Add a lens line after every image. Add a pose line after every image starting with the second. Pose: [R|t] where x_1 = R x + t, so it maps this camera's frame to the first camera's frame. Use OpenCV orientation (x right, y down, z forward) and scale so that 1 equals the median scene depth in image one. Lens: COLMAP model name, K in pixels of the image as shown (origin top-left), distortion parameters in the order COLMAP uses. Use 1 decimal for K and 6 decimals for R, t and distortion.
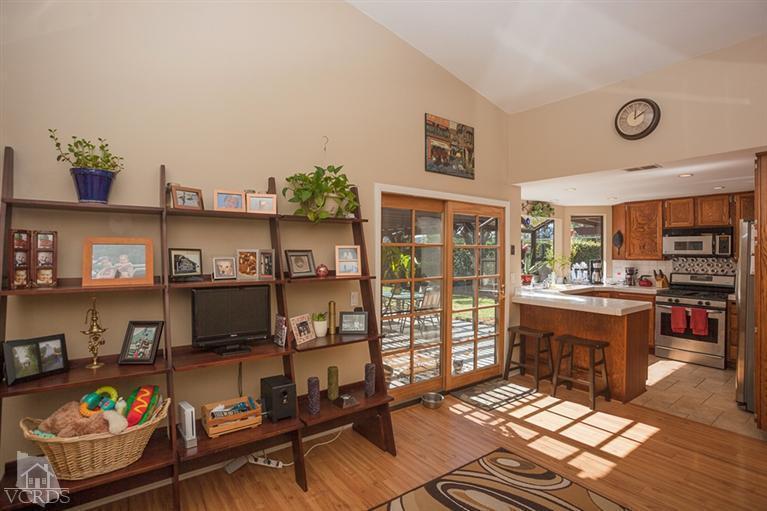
lens RADIAL K [[384.6, 0, 398.8], [0, 384.6, 253.1], [0, 0, 1]] dist [-0.003353, 0.001120]
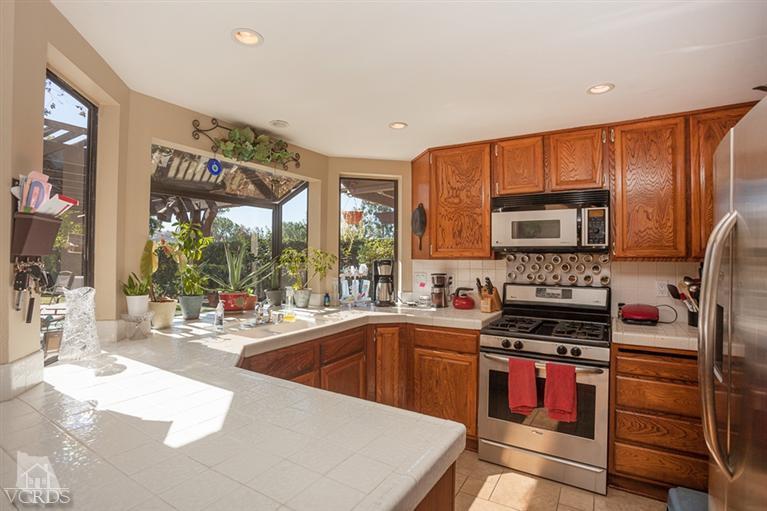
lens RADIAL K [[384.6, 0, 398.8], [0, 384.6, 253.1], [0, 0, 1]] dist [-0.003353, 0.001120]
pose [[0.928820, -0.001370, 0.370528, 0.387103], [0.002665, 0.999992, -0.002985, 0.011842], [-0.370521, 0.003760, 0.928816, 0.576353]]
